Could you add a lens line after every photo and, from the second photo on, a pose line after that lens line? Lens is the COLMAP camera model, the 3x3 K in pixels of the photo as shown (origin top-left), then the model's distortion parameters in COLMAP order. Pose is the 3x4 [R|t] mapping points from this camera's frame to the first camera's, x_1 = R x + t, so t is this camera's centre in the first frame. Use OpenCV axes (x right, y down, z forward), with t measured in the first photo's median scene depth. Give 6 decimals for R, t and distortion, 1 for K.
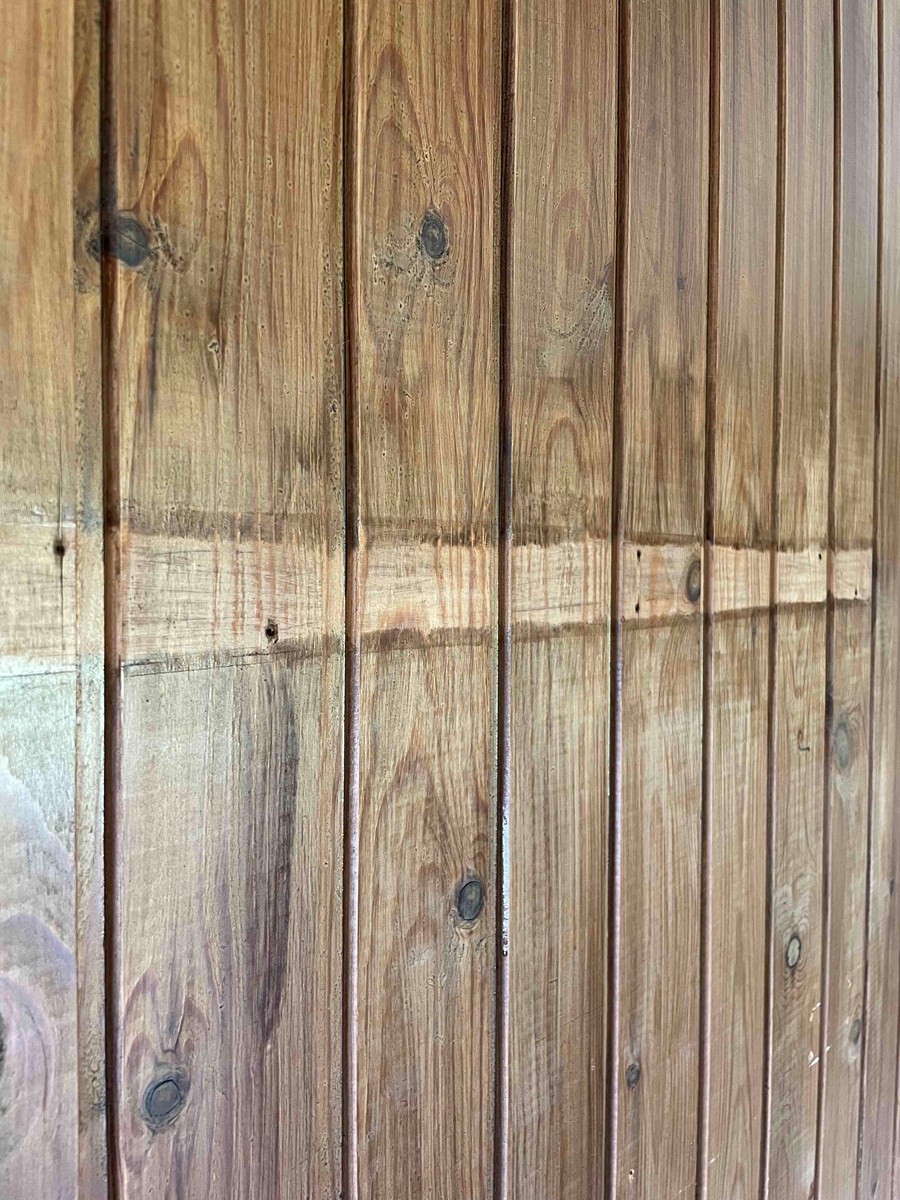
lens RADIAL K [[905.4, 0, 450.0], [0, 905.4, 600.0], [0, 0, 1]] dist [0.071859, -0.098196]
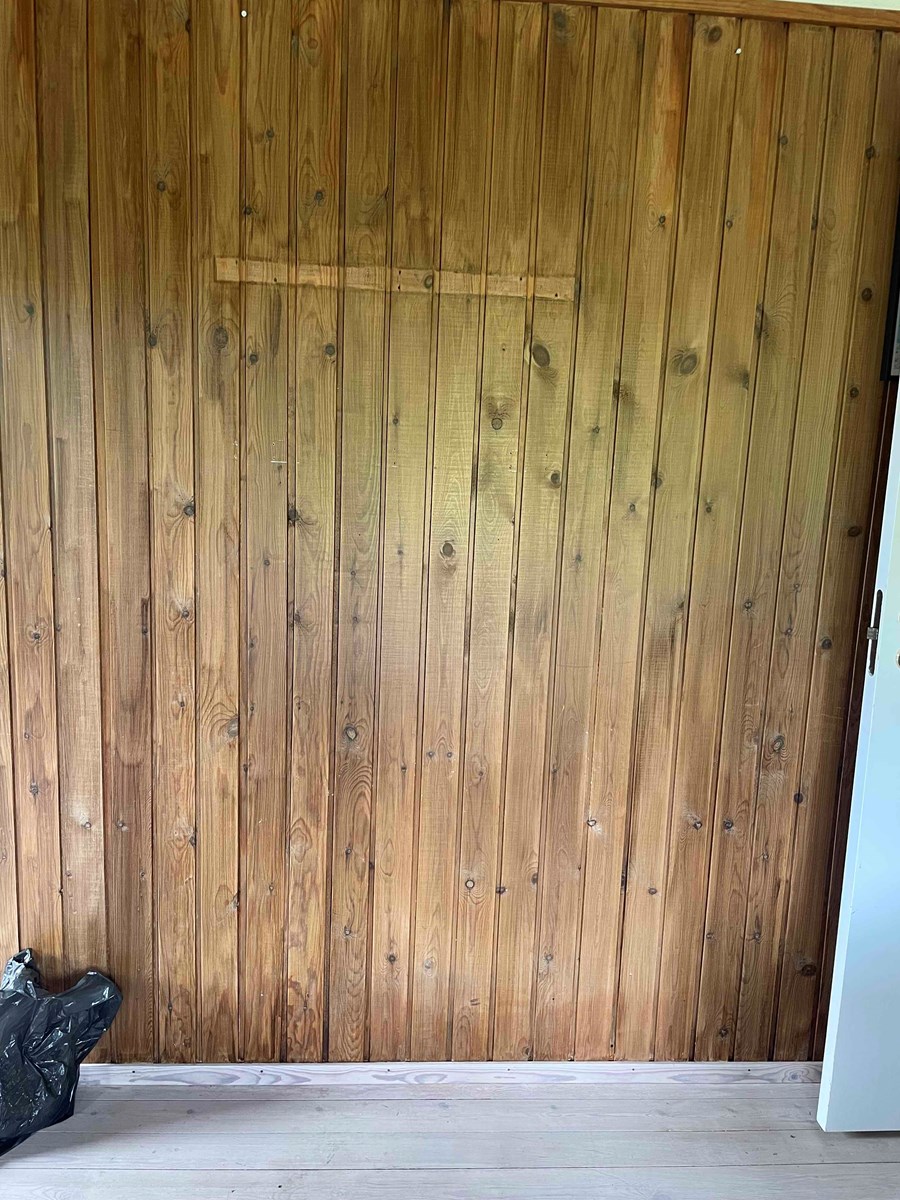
lens RADIAL K [[905.4, 0, 450.0], [0, 905.4, 600.0], [0, 0, 1]] dist [0.071859, -0.098196]
pose [[0.763823, 0.138687, -0.630349, 3.380168], [-0.061243, 0.987808, 0.143122, 0.844688], [0.642514, -0.070716, 0.763004, -2.069166]]
